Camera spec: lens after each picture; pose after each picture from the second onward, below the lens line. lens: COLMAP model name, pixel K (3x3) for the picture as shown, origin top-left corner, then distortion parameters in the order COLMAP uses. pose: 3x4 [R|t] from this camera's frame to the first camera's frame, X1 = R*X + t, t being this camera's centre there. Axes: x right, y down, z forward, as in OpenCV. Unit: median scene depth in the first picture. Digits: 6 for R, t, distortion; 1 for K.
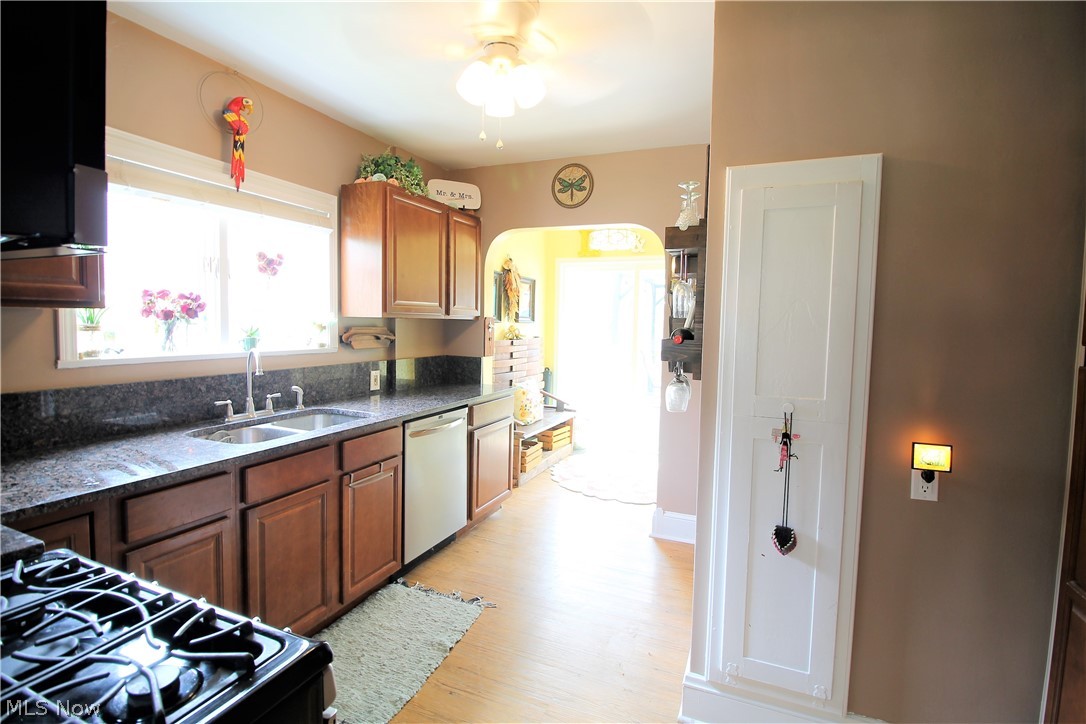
lens RADIAL K [[516.5, 0, 544.7], [0, 516.5, 357.4], [0, 0, 1]] dist [-0.007395, -0.007599]
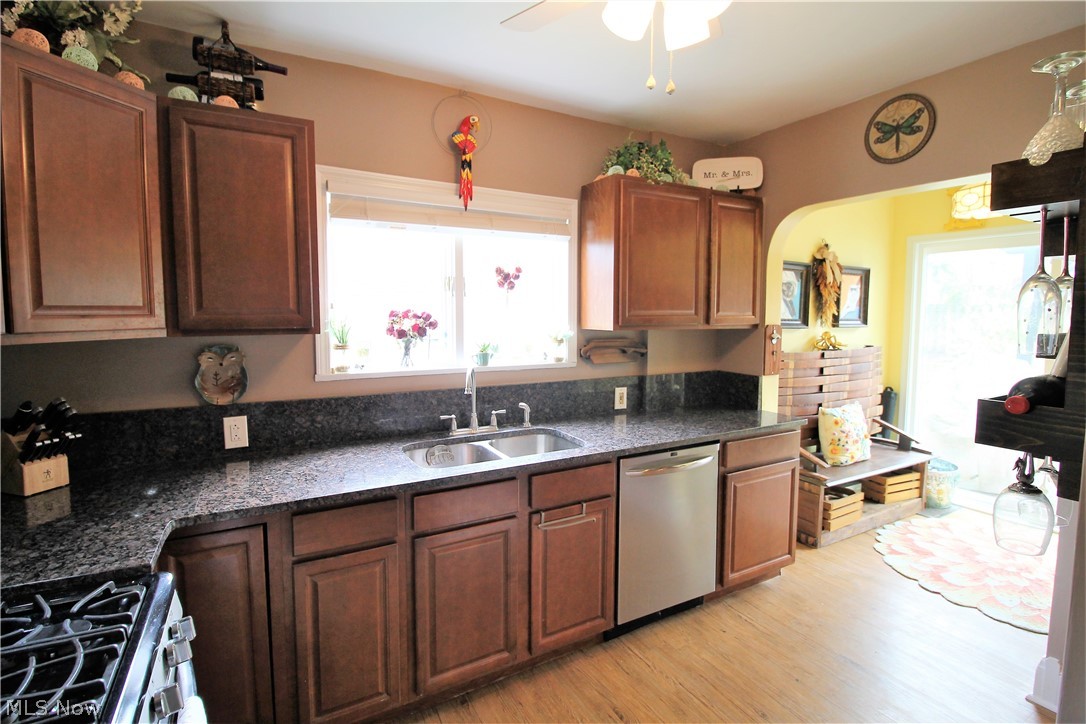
lens RADIAL K [[516.5, 0, 537.4], [0, 516.5, 353.2], [0, 0, 1]] dist [-0.007395, -0.007599]
pose [[0.785803, 0.028509, -0.617819, 0.132804], [-0.027576, 0.999559, 0.011051, -0.048241], [0.617862, 0.008353, 0.786242, 0.249123]]
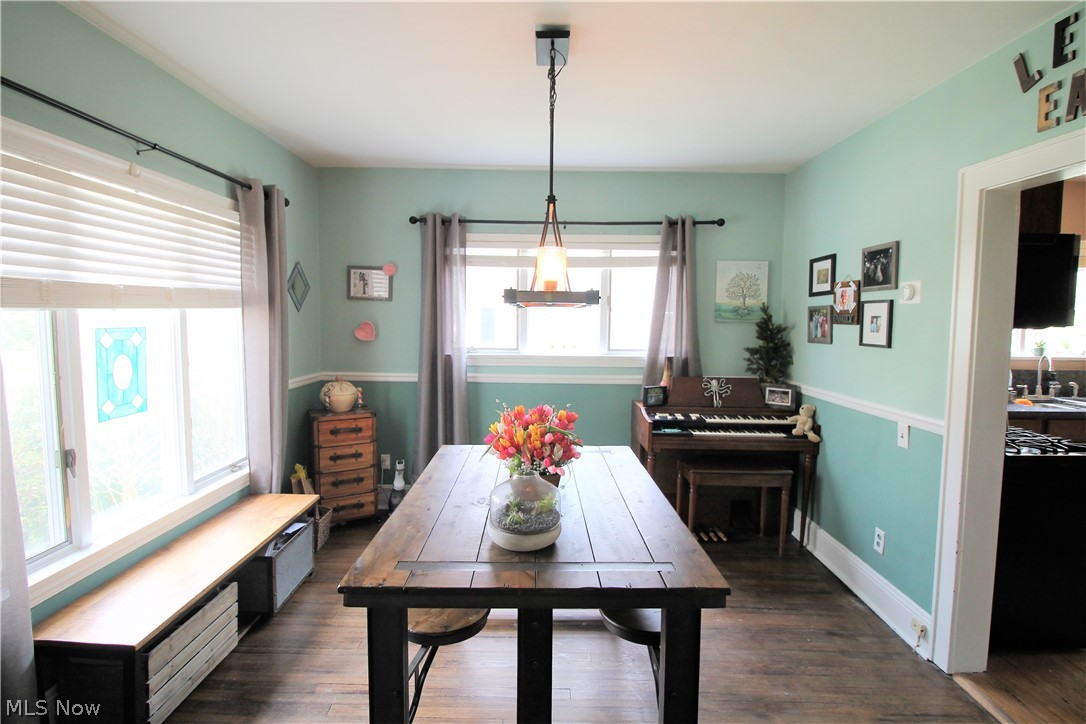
lens RADIAL K [[516.5, 0, 542.5], [0, 516.5, 359.2], [0, 0, 1]] dist [-0.007395, -0.007599]
pose [[0.382209, 0.044539, -0.923002, 0.255036], [-0.062676, 0.997787, 0.022194, 0.052346], [0.921948, 0.049368, 0.384155, -0.905937]]
